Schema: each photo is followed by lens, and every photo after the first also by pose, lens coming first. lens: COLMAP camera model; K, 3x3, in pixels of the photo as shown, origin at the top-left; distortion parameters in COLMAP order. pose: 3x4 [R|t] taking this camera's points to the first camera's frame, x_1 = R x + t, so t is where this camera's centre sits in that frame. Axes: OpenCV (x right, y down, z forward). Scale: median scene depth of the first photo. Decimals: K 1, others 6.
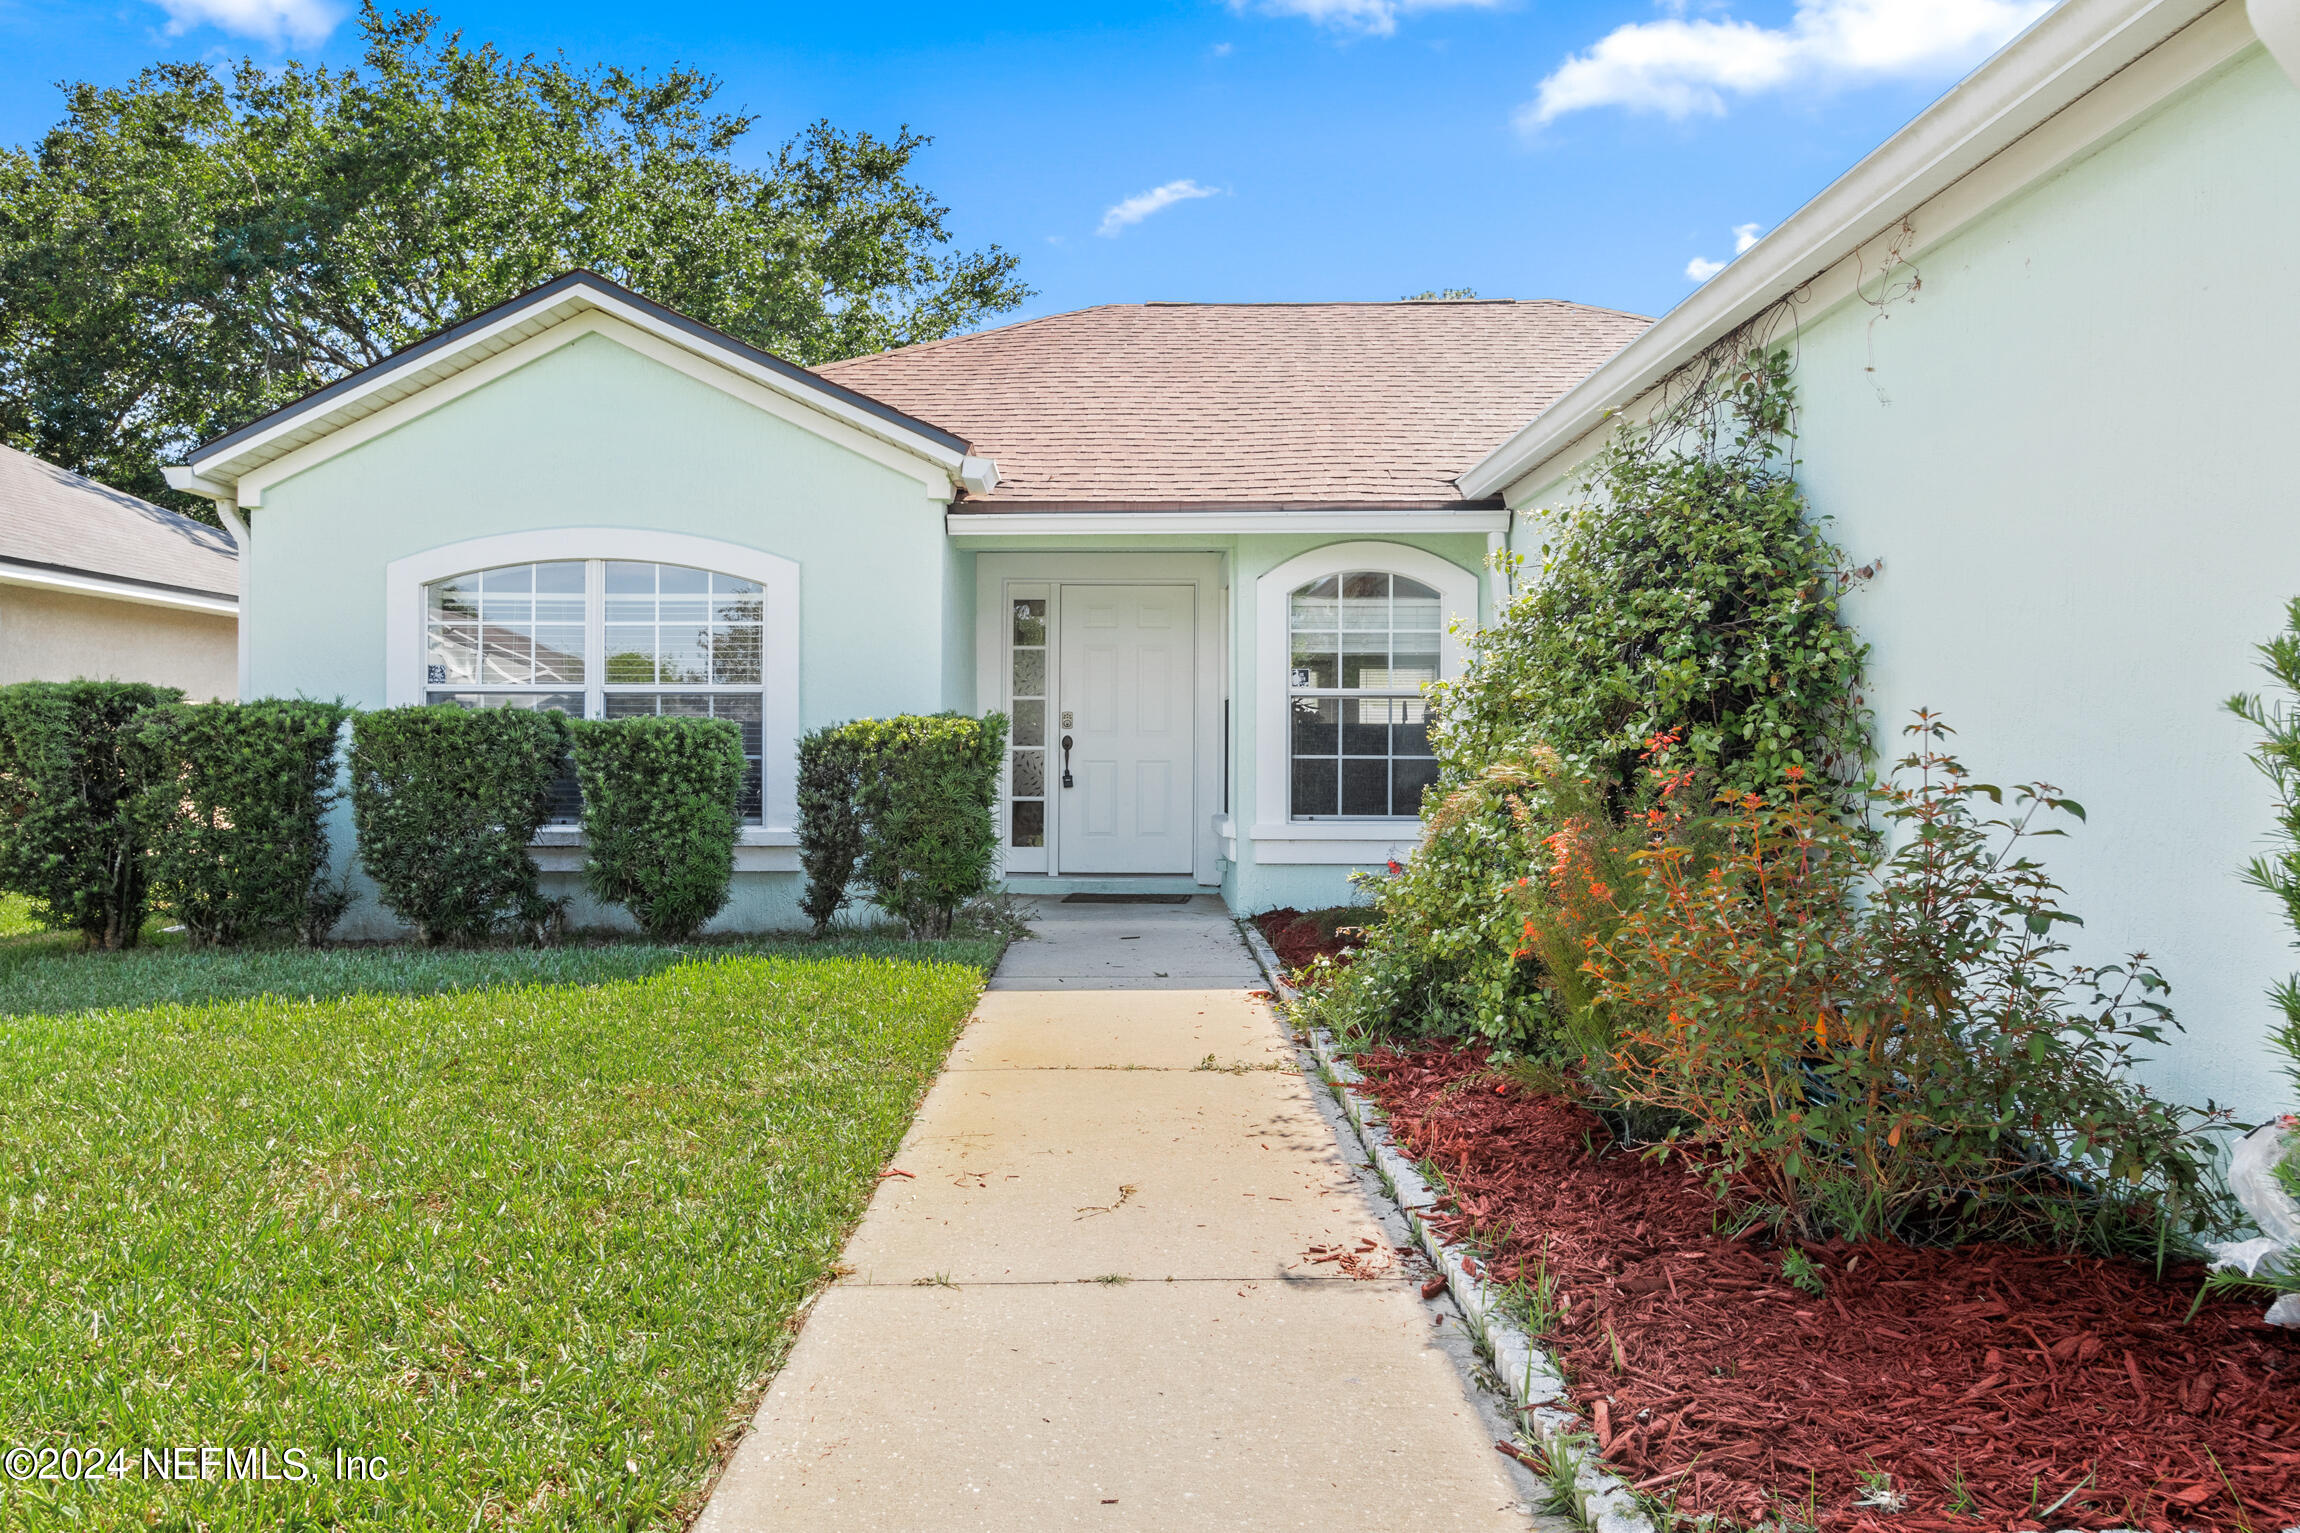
lens RADIAL K [[1621.0, 0, 1045.7], [0, 1621.0, 707.9], [0, 0, 1]] dist [0.000027, 0.000319]
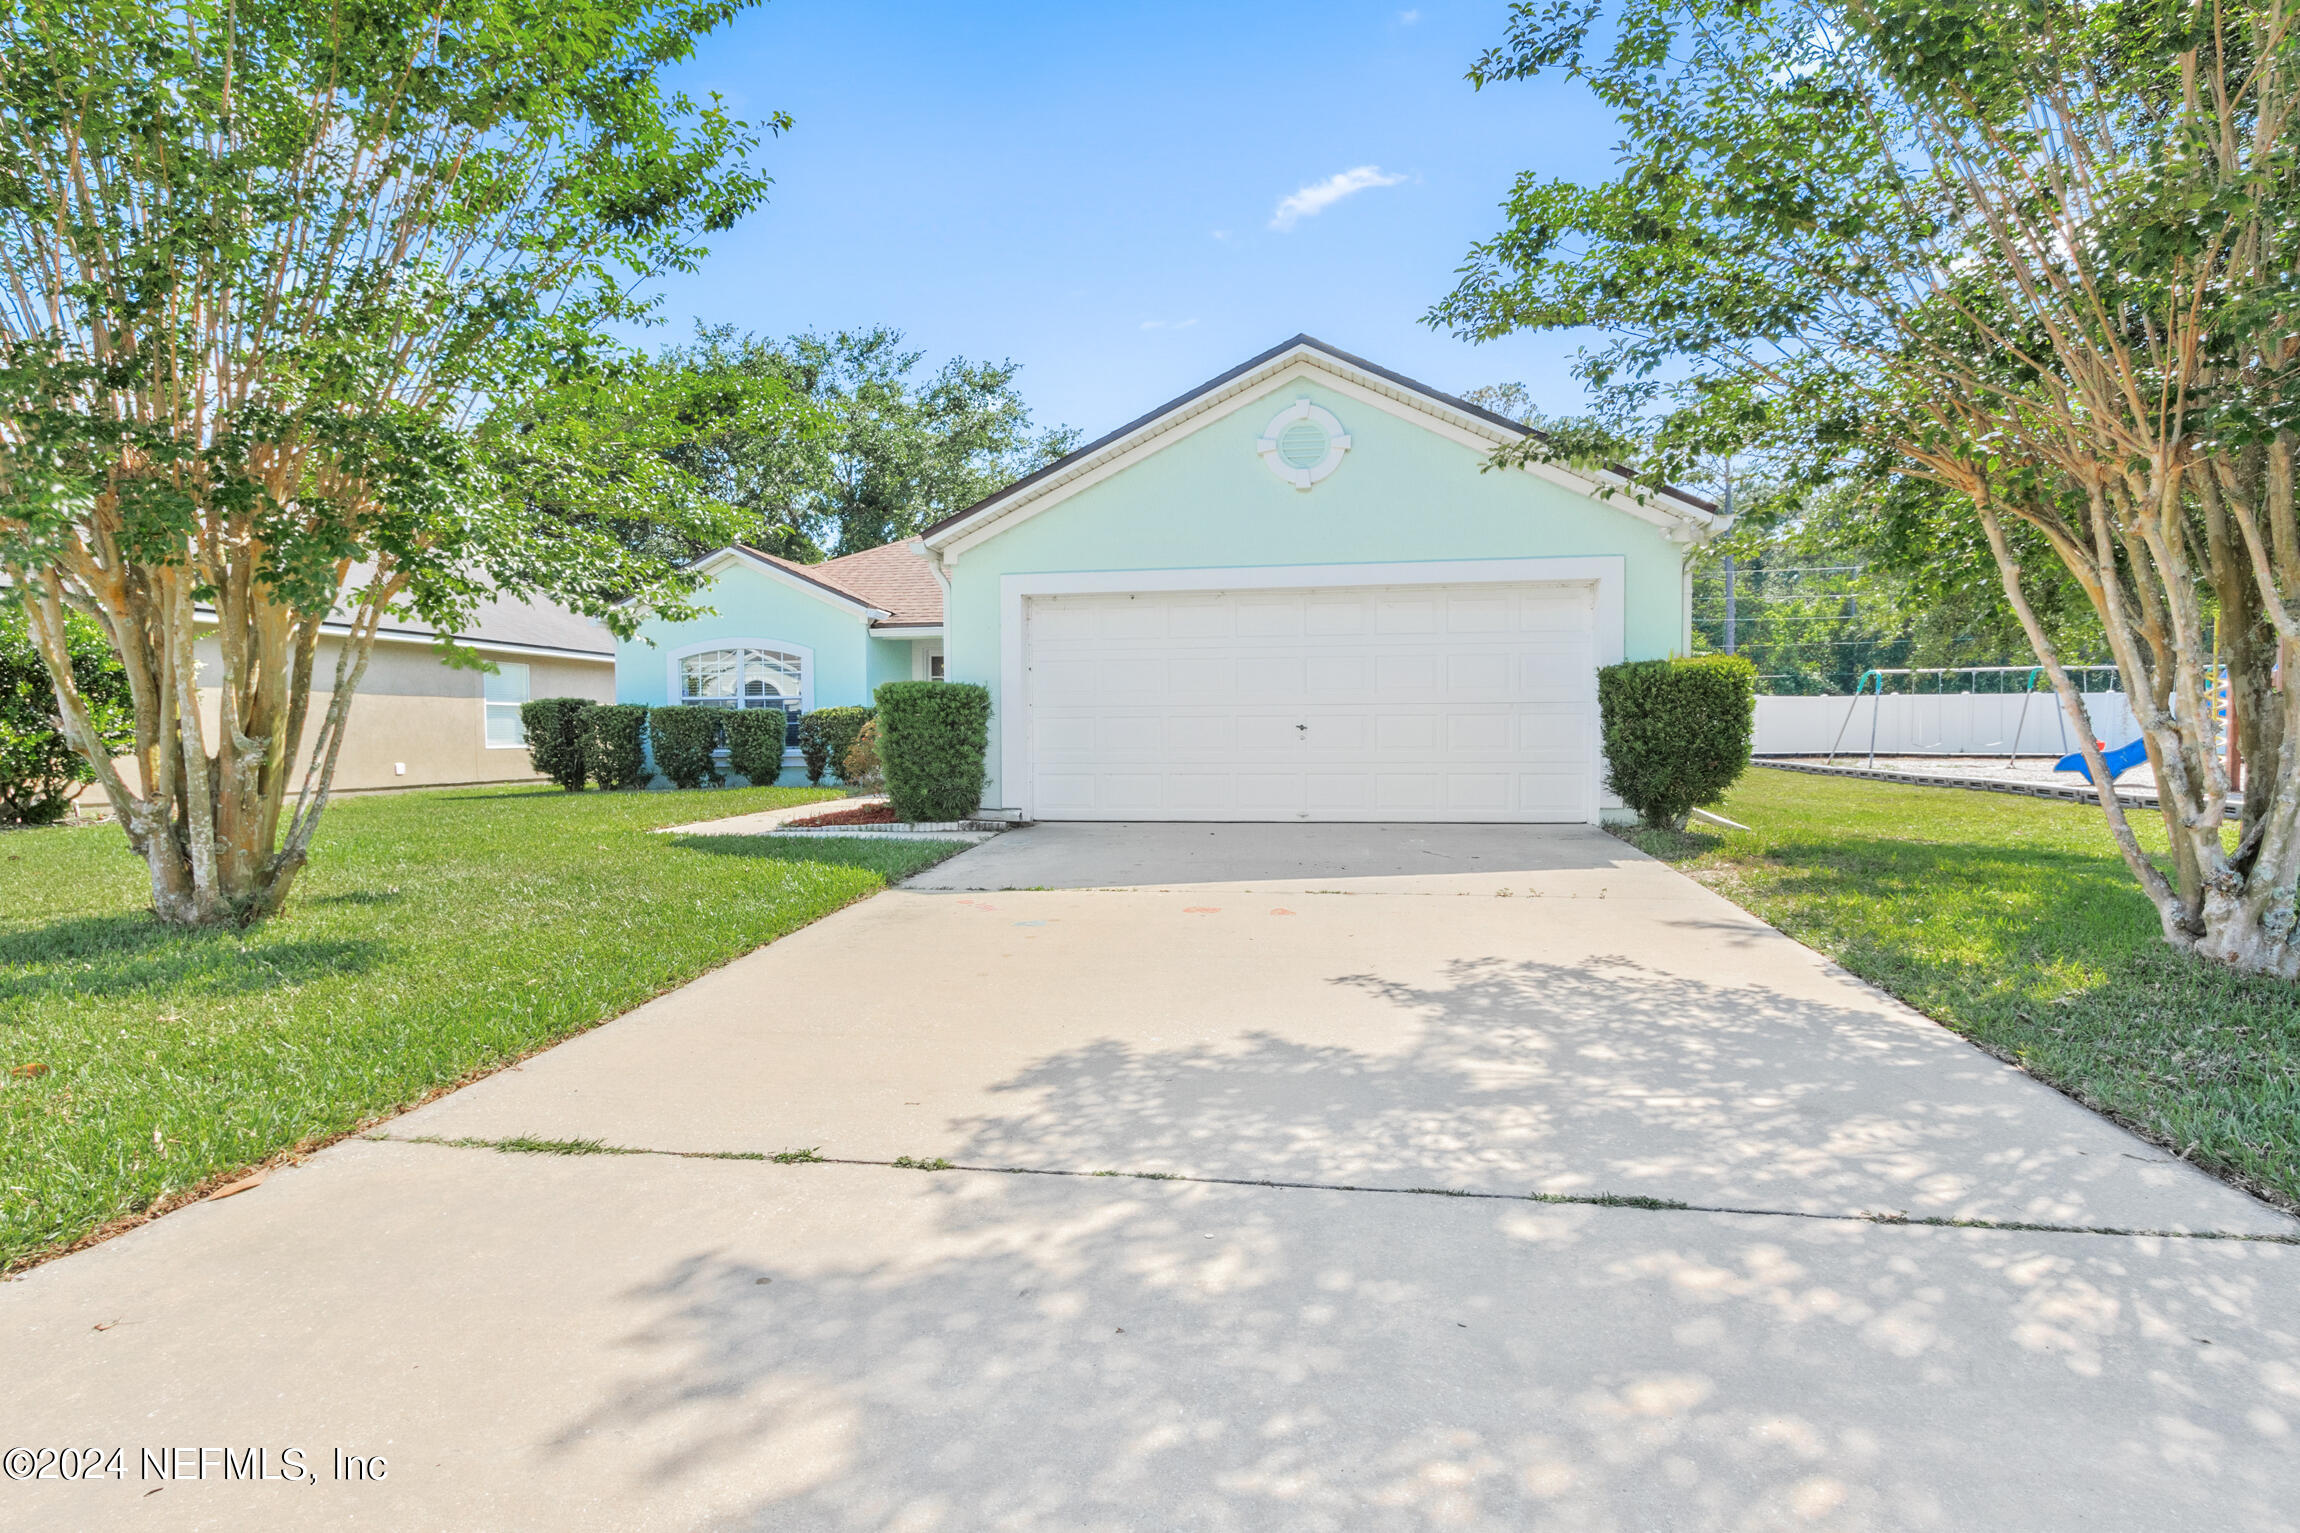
lens RADIAL K [[1197.3, 0, 1067.3], [0, 1197.3, 739.3], [0, 0, 1]] dist [-0.024349, -0.000172]
pose [[0.991287, -0.007225, -0.131523, 0.543374], [0.011198, 0.999502, 0.029499, 0.004046], [0.131245, -0.030715, 0.990874, -0.932607]]
